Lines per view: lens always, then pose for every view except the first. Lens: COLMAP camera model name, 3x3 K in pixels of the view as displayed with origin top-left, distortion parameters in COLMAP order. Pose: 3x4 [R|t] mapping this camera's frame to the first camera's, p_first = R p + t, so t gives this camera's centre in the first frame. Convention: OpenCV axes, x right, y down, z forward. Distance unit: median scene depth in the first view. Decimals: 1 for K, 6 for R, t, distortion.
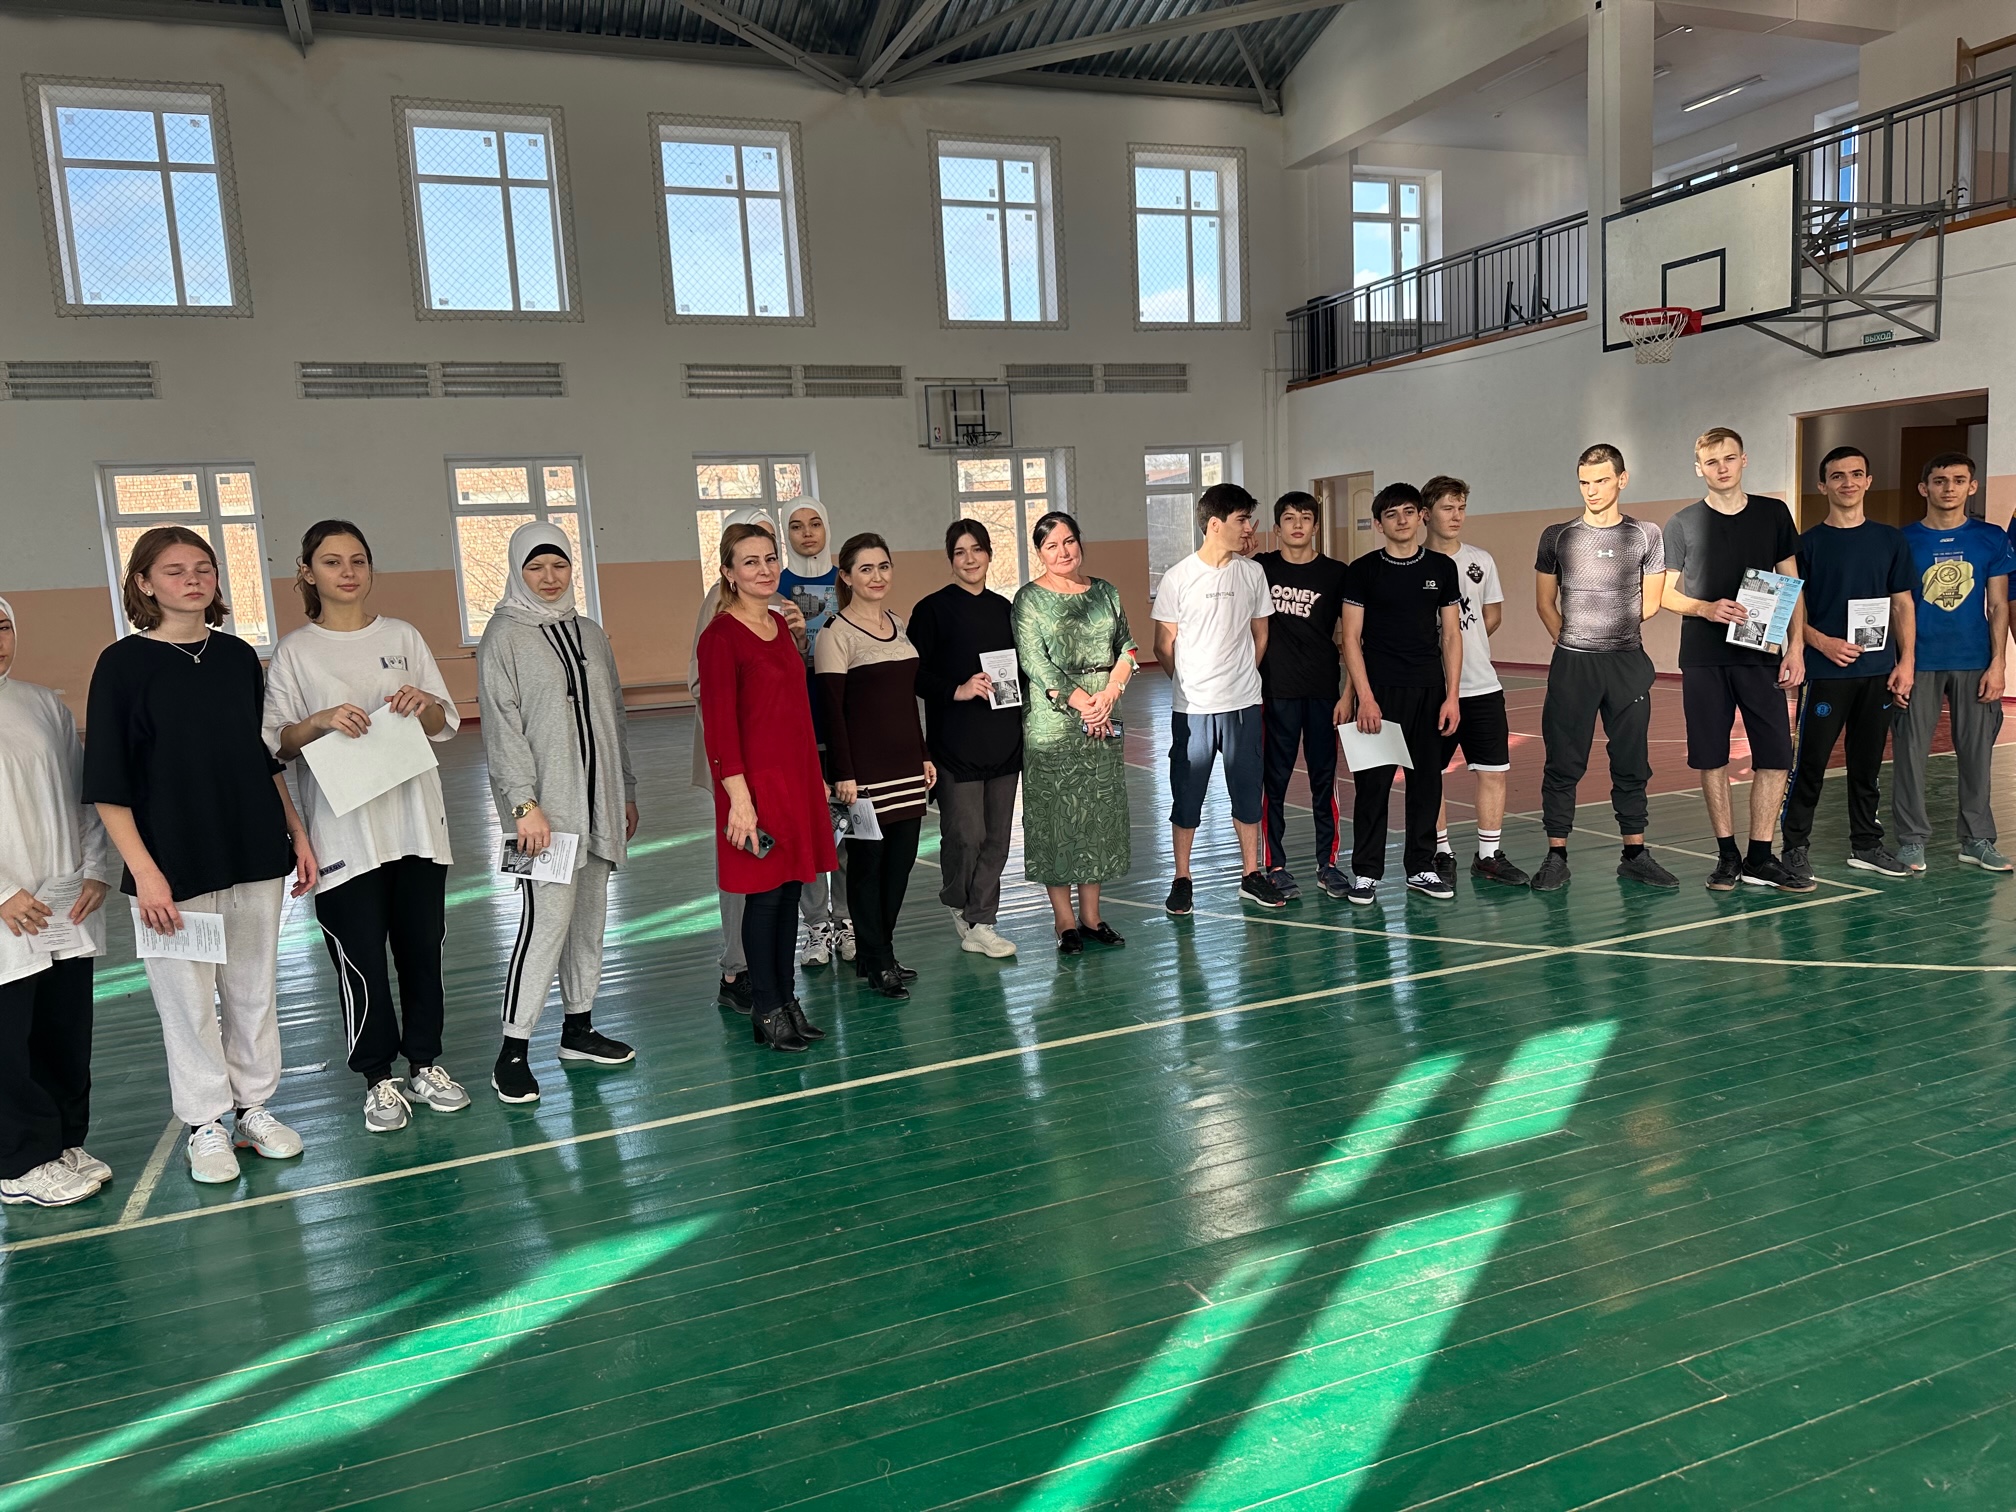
lens RADIAL K [[1398.0, 0, 1011.0], [0, 1398.0, 763.6], [0, 0, 1]] dist [-0.027291, -0.001985]
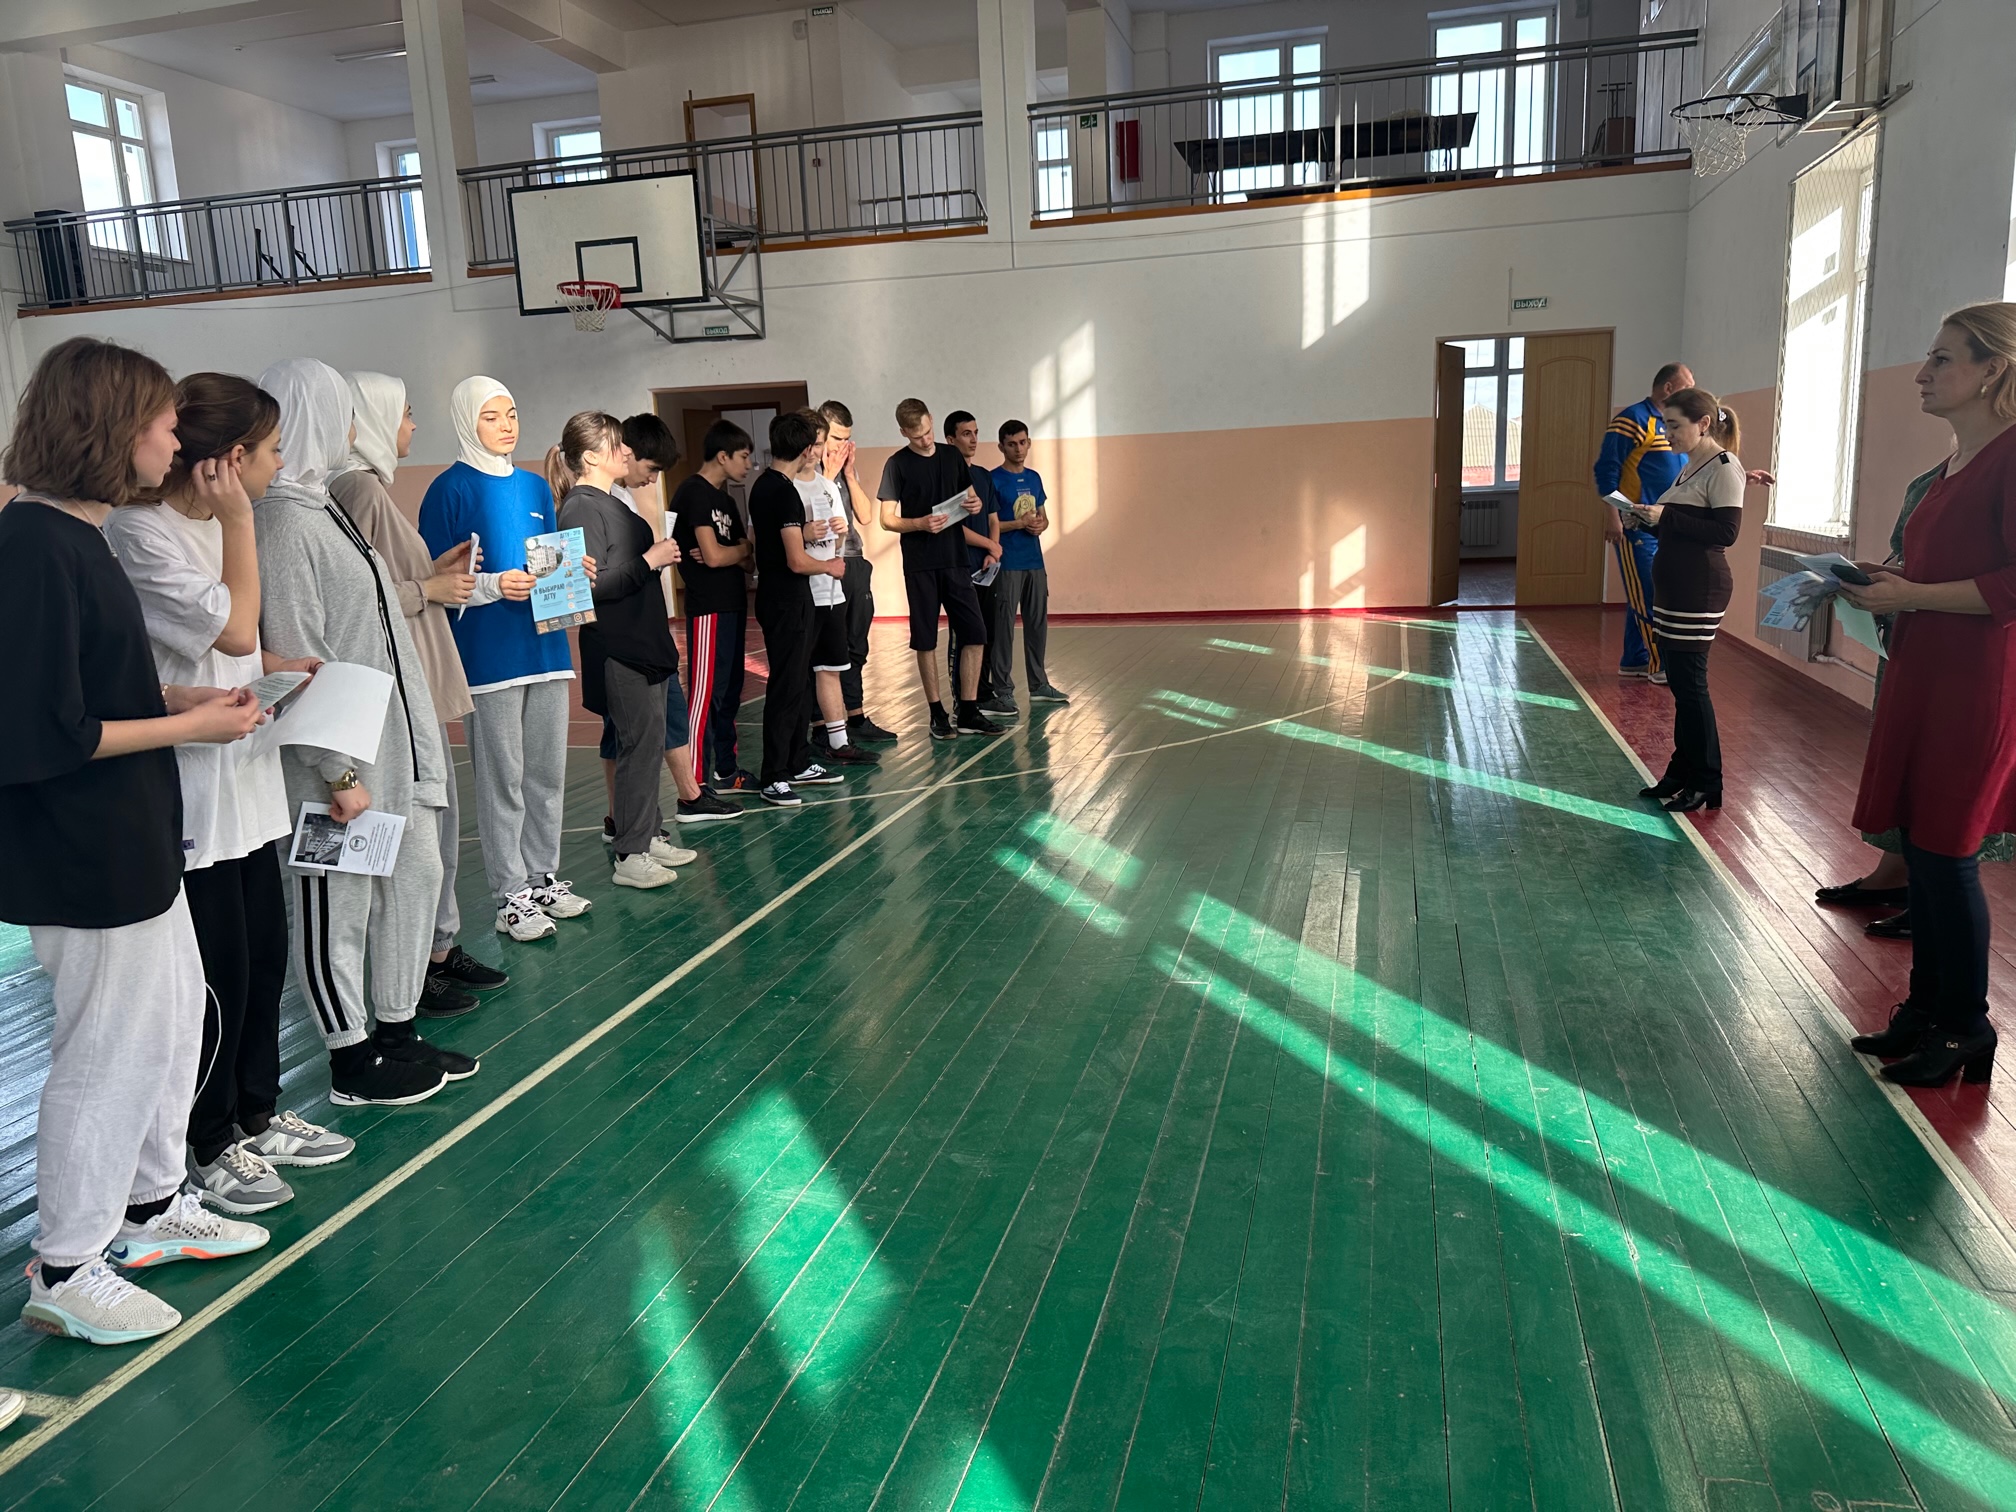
lens RADIAL K [[1398.0, 0, 1011.2], [0, 1398.0, 752.7], [0, 0, 1]] dist [-0.027291, -0.001985]
pose [[0.601060, -0.115893, 0.790756, -0.218362], [0.109676, 0.992030, 0.062027, 0.011537], [-0.791642, 0.049445, 0.608981, 0.064198]]
